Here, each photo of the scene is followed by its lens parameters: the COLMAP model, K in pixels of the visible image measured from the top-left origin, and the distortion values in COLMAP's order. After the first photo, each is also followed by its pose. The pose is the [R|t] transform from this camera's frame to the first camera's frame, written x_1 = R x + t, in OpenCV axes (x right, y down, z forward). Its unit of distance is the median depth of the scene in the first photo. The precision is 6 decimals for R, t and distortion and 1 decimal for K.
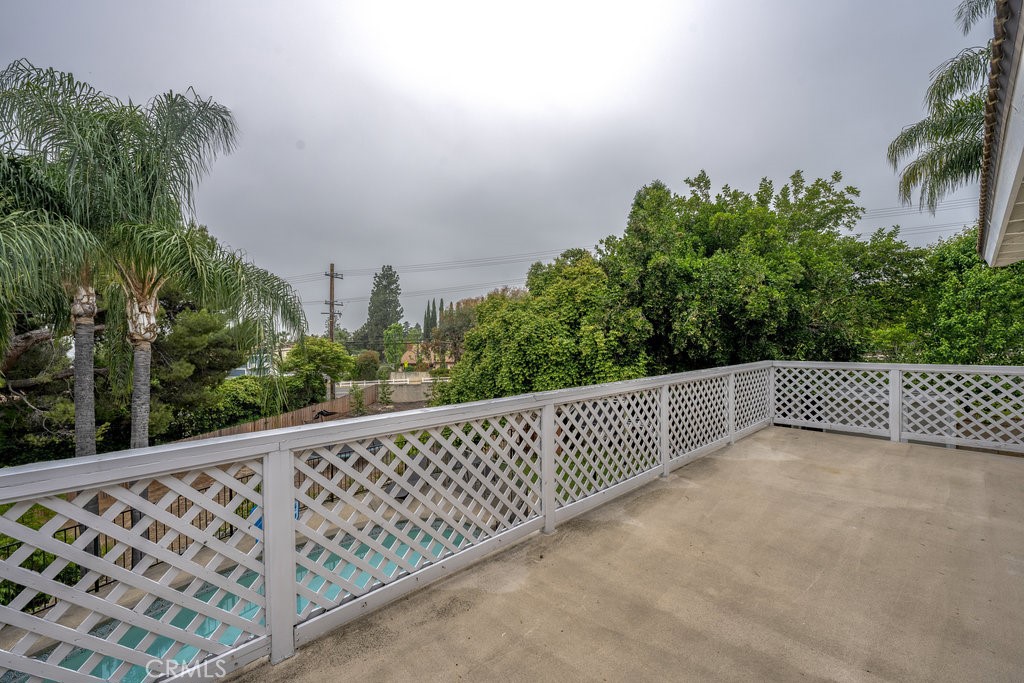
lens RADIAL K [[408.0, 0, 514.8], [0, 408.0, 345.6], [0, 0, 1]] dist [-0.000300, 0.000133]
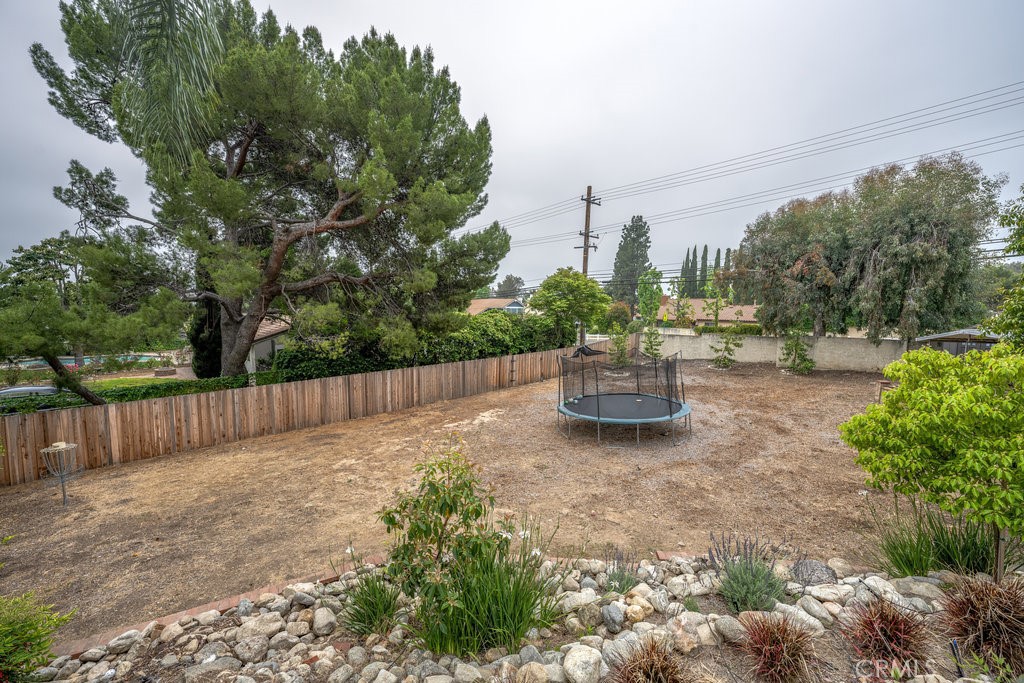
lens RADIAL K [[408.0, 0, 508.4], [0, 408.0, 345.1], [0, 0, 1]] dist [-0.000300, 0.000133]
pose [[0.838197, 0.075288, -0.540146, -0.333692], [-0.033859, 0.995699, 0.086242, 0.159538], [0.544316, -0.053999, 0.837141, 0.584188]]
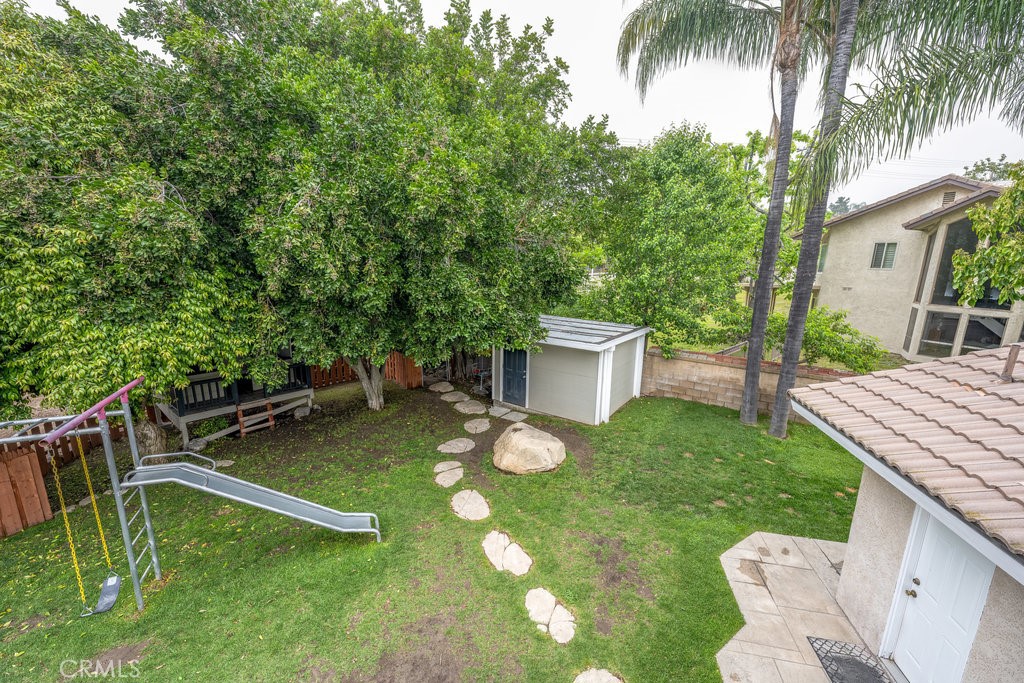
lens RADIAL K [[408.0, 0, 508.5], [0, 408.0, 346.3], [0, 0, 1]] dist [-0.000300, 0.000133]
pose [[0.812232, -0.100442, 0.574622, 0.271392], [-0.016226, 0.980793, 0.194376, -0.007500], [-0.583109, -0.167202, 0.795002, 0.385956]]
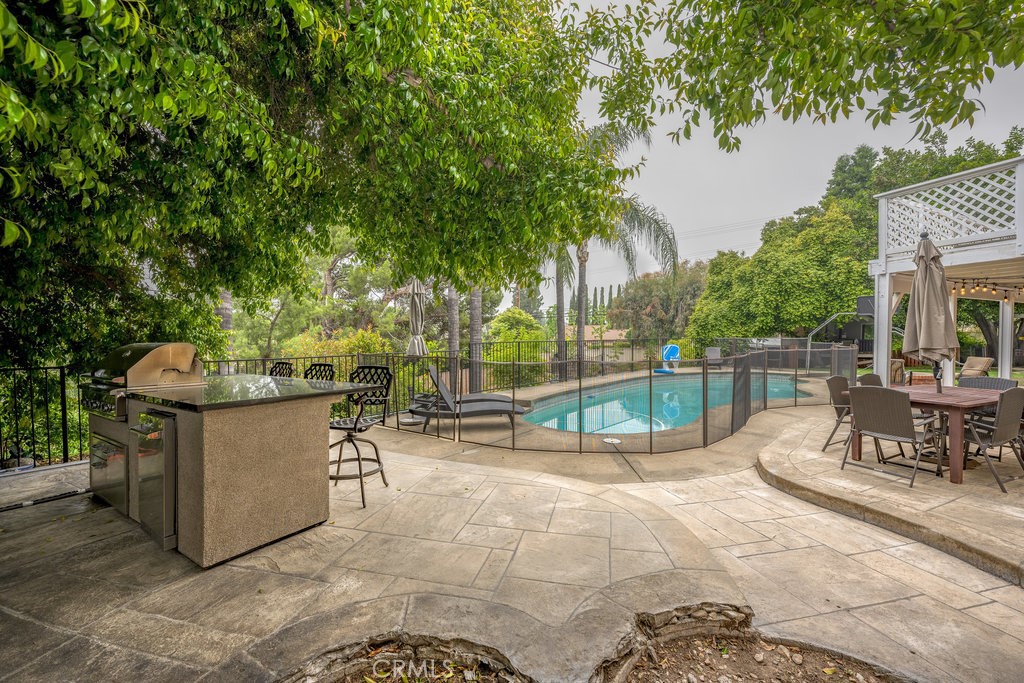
lens RADIAL K [[408.0, 0, 509.4], [0, 408.0, 342.2], [0, 0, 1]] dist [-0.000300, 0.000133]
pose [[0.957014, 0.012745, -0.289760, -0.369166], [-0.010736, 0.999906, 0.008523, 0.177437], [0.289841, -0.005045, 0.957061, -0.453827]]
